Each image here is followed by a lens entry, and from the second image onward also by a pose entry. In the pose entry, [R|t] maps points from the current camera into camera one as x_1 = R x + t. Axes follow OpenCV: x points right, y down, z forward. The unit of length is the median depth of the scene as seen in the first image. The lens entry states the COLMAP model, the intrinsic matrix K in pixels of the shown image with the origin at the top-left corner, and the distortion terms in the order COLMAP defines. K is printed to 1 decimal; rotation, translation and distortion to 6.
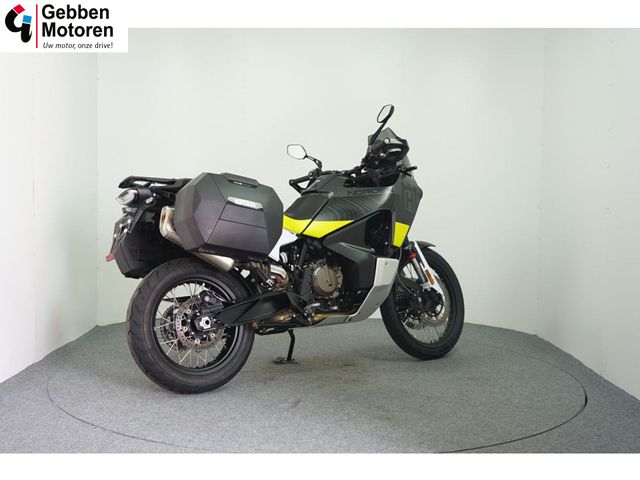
lens RADIAL K [[770.2, 0, 318.6], [0, 770.2, 240.2], [0, 0, 1]] dist [-0.003946, 0.000000]
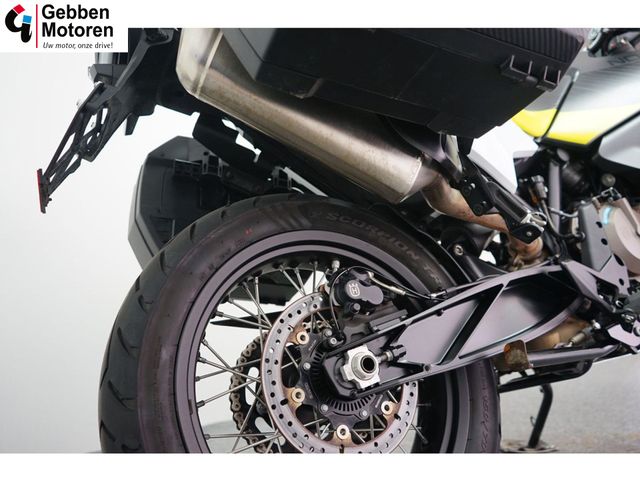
lens RADIAL K [[521.3, 0, 323.0], [0, 521.3, 241.3], [0, 0, 1]] dist [0.010631, 0.003123]
pose [[0.981278, -0.152465, -0.117675, -0.129830], [0.128114, 0.972945, -0.192262, 0.096317], [0.143804, 0.173587, 0.974263, 0.790162]]
